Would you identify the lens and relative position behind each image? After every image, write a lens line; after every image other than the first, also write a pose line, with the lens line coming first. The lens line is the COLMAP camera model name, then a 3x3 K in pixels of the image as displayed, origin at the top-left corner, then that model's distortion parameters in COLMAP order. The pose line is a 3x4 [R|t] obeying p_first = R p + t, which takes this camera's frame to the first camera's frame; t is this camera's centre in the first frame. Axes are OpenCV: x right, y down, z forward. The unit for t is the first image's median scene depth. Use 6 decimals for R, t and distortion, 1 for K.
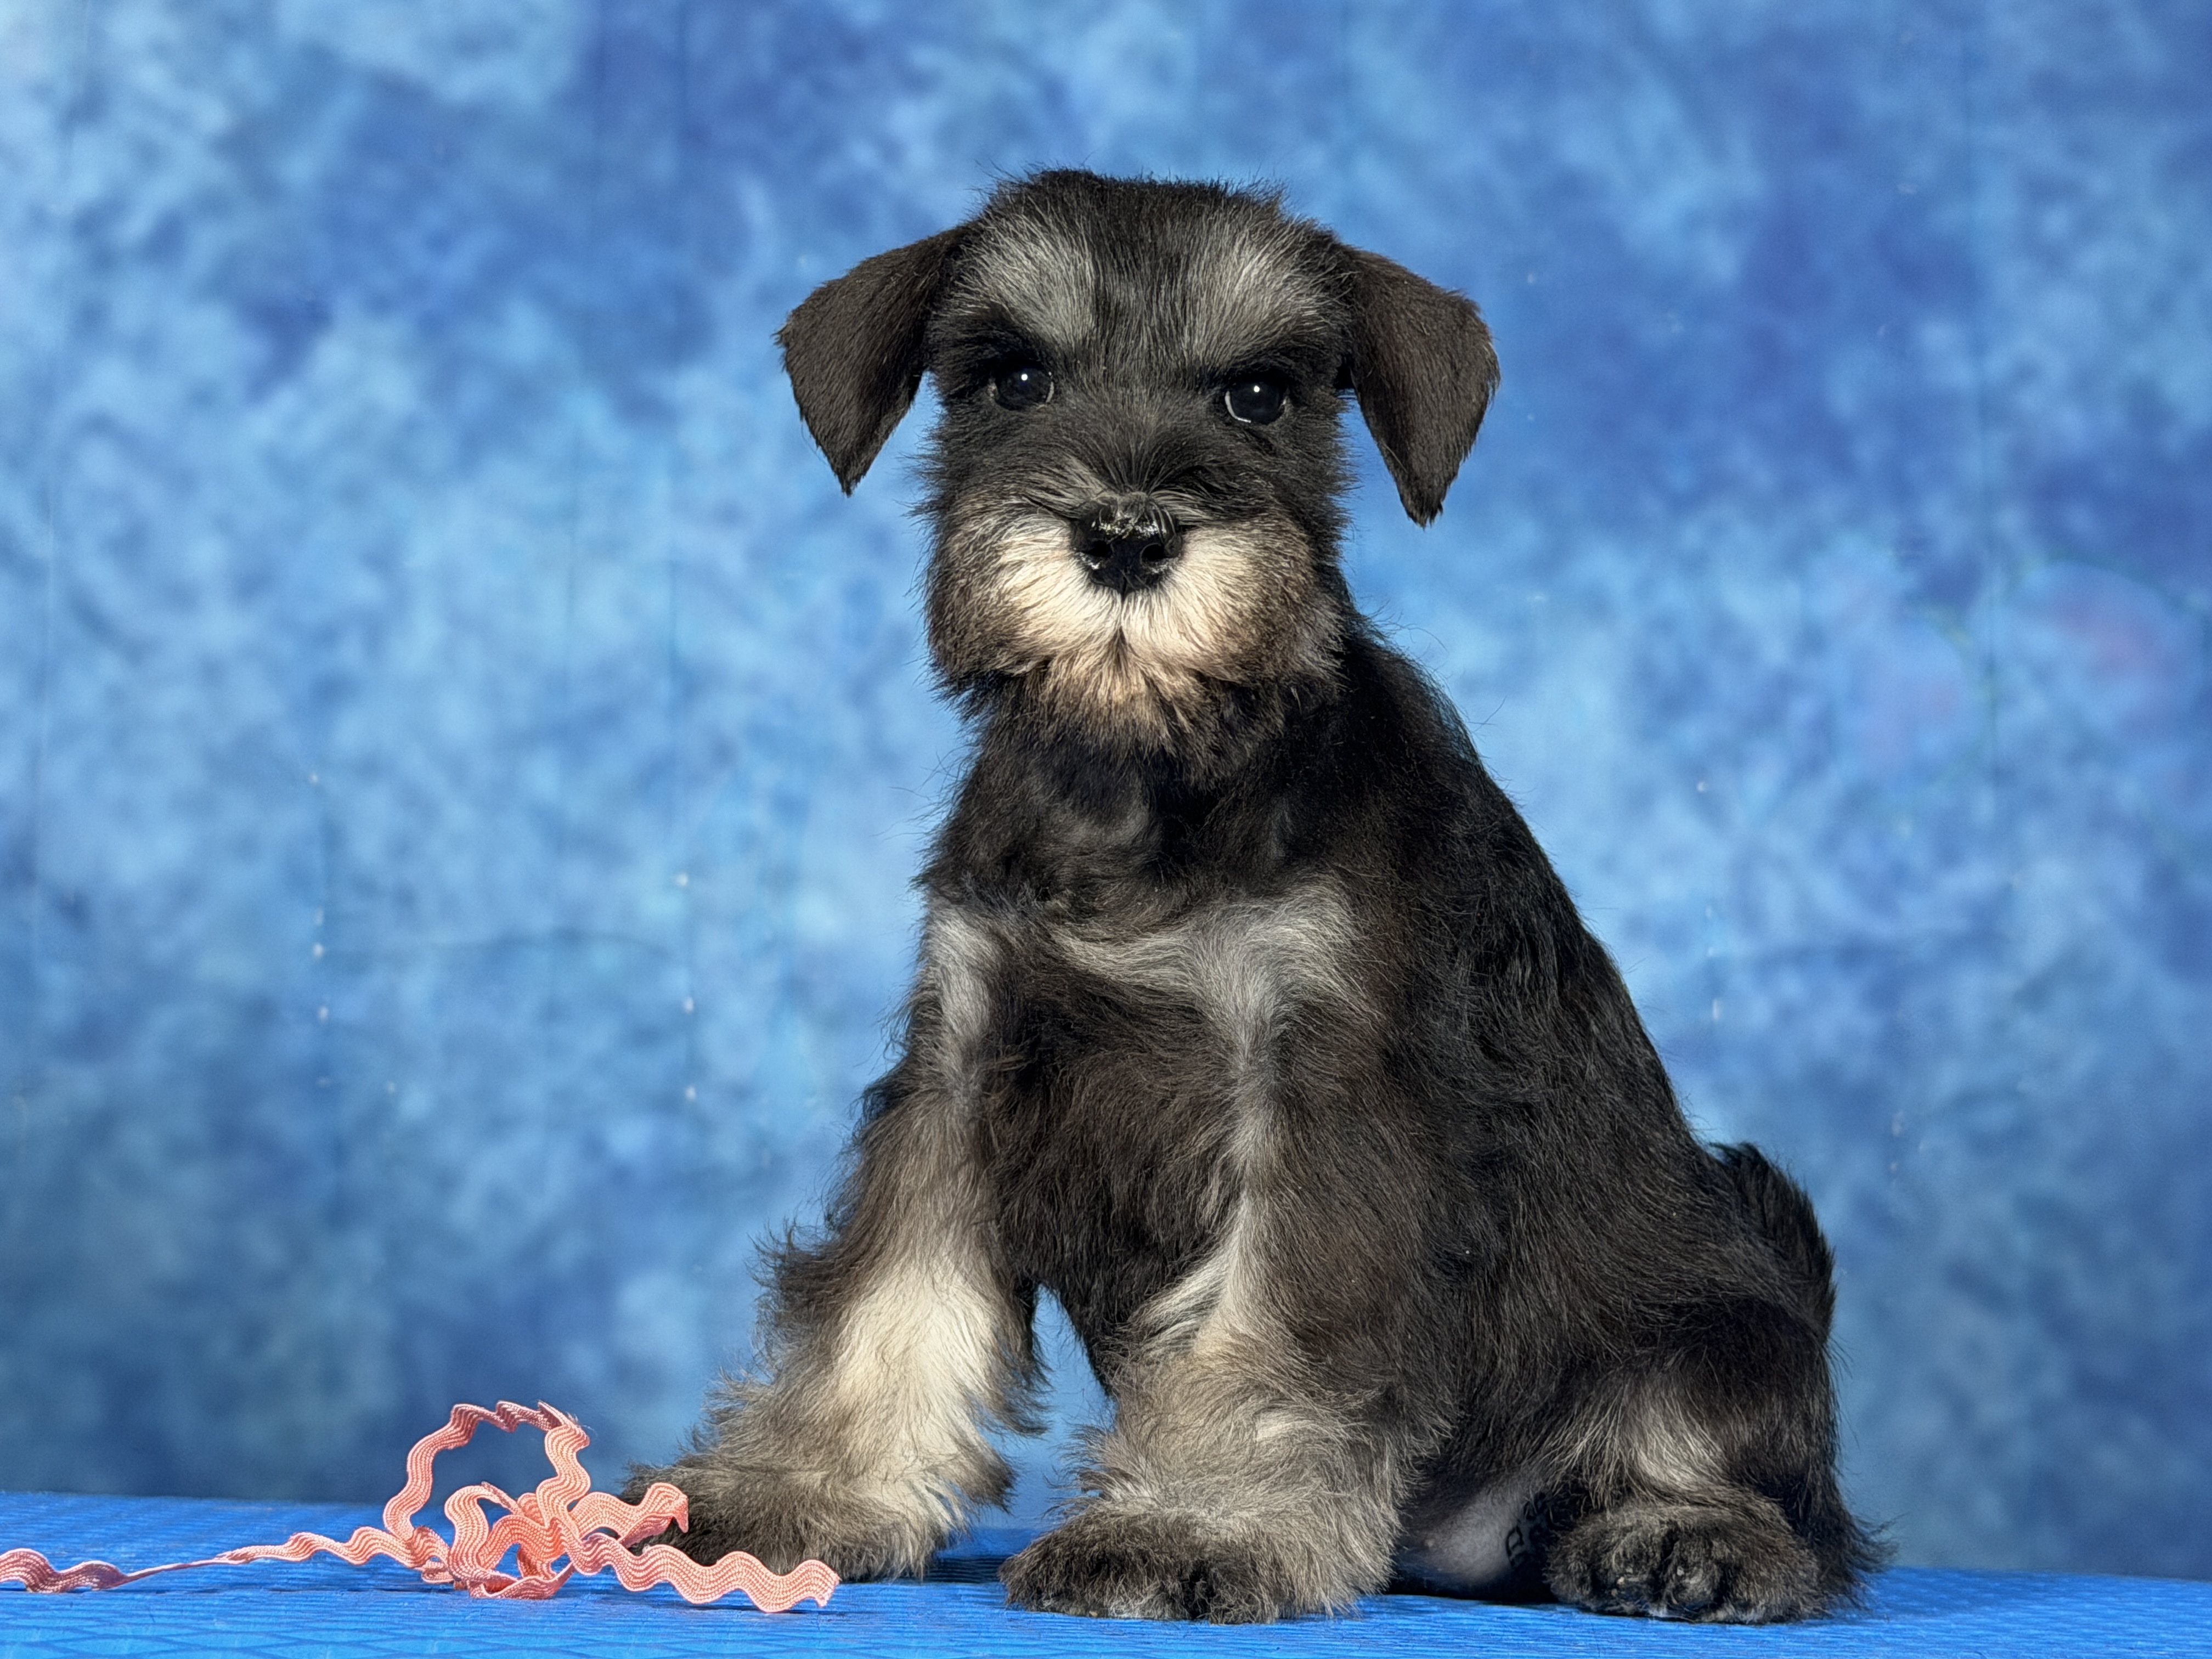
lens RADIAL K [[3835.0, 0, 1151.1], [0, 3835.0, 817.1], [0, 0, 1]] dist [0.142498, -0.142918]
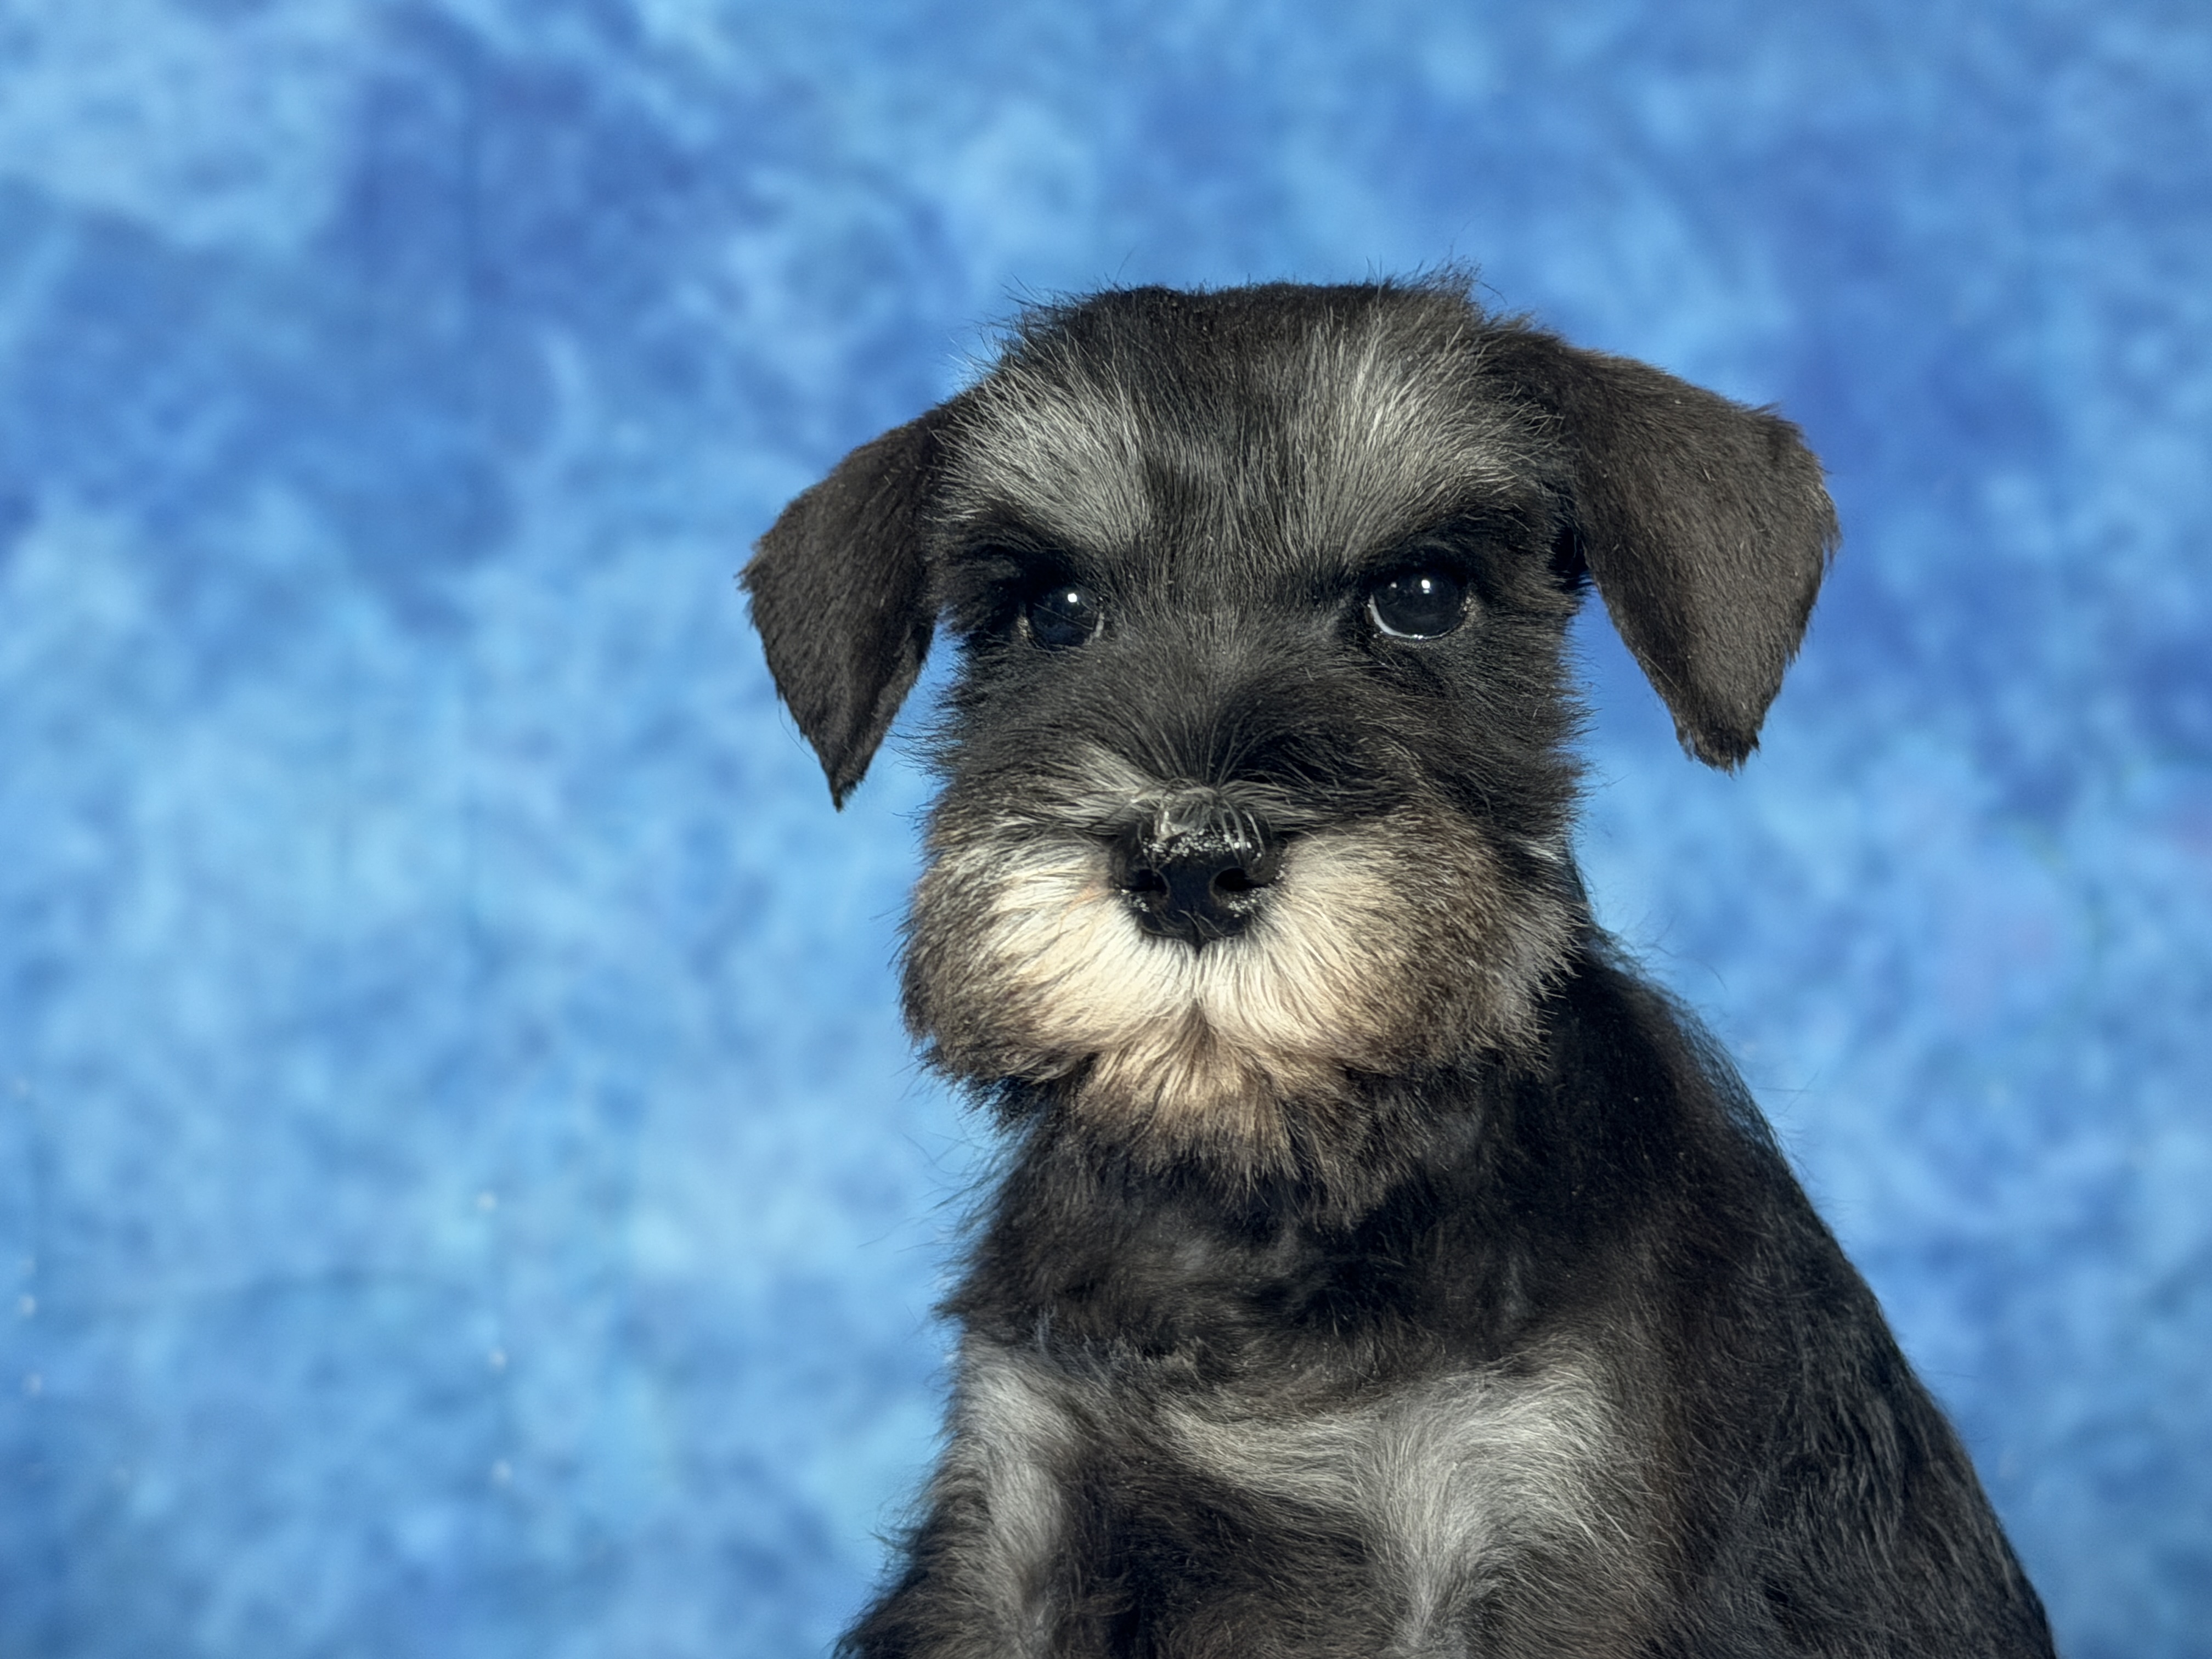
lens RADIAL K [[4019.6, 0, 1078.6], [0, 4019.6, 828.9], [0, 0, 1]] dist [0.144535, -0.094572]
pose [[0.999163, -0.024505, 0.032743, -0.024447], [0.026232, 0.998227, -0.053421, -0.012839], [-0.031376, 0.054235, 0.998035, 0.153429]]
